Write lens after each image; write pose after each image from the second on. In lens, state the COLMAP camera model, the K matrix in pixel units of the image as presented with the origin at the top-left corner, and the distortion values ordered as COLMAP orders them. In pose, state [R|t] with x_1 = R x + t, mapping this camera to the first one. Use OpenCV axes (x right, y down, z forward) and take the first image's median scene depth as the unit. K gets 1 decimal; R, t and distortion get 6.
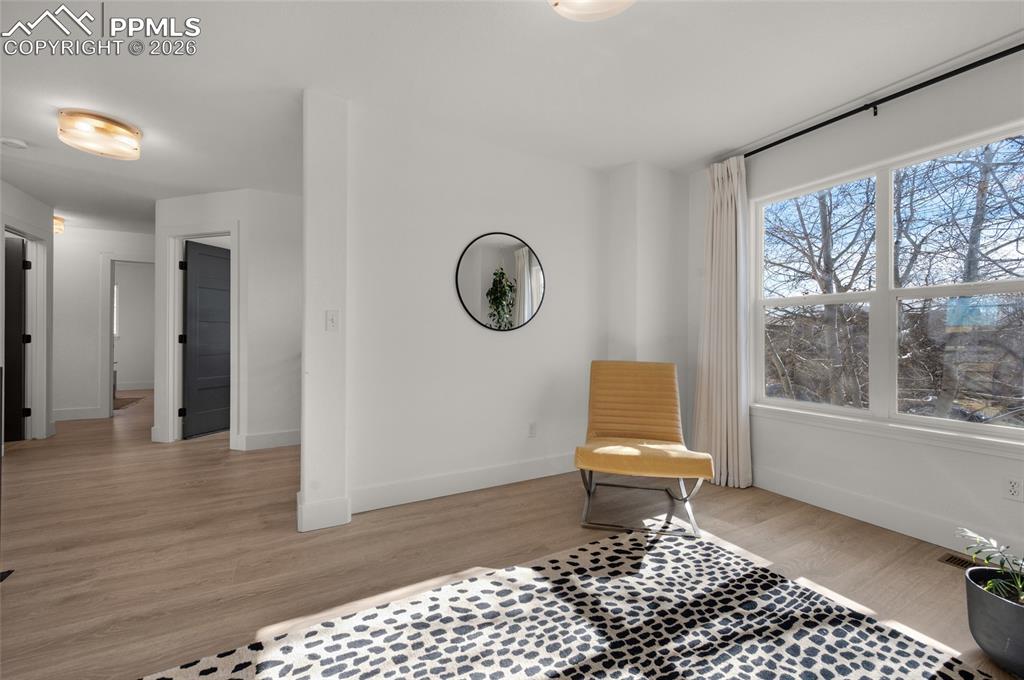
lens RADIAL K [[409.7, 0, 509.3], [0, 409.7, 340.2], [0, 0, 1]] dist [-0.003306, -0.000367]
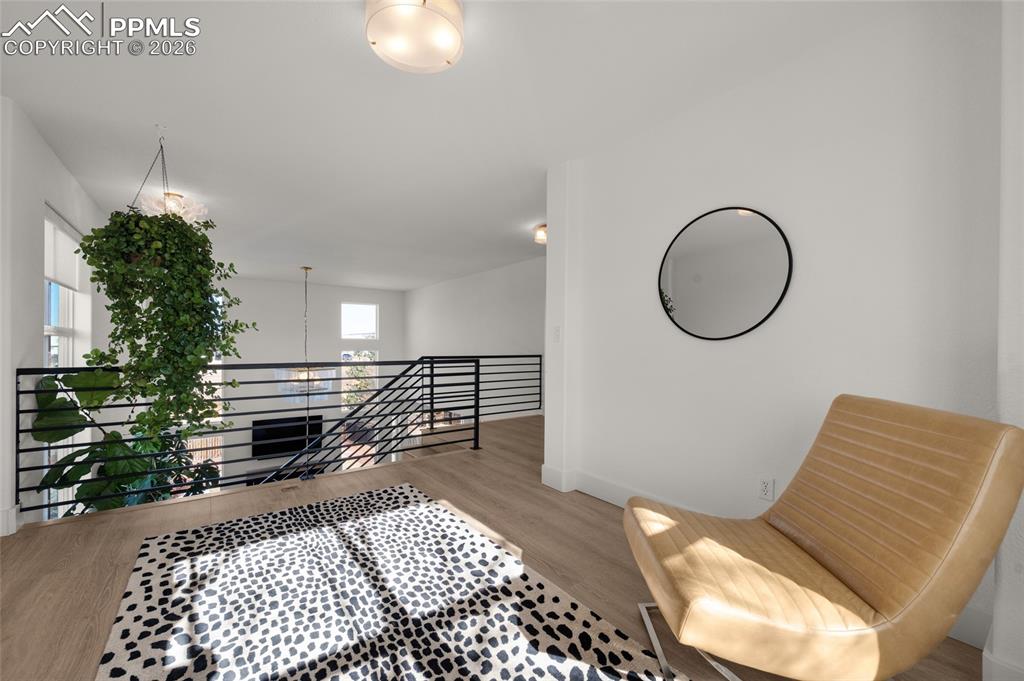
lens RADIAL K [[409.7, 0, 509.3], [0, 409.7, 340.7], [0, 0, 1]] dist [-0.003306, -0.000367]
pose [[0.144705, -0.010028, -0.989424, 1.188268], [-0.015288, 0.999807, -0.012369, -0.003641], [0.989357, 0.016916, 0.144524, 0.914109]]
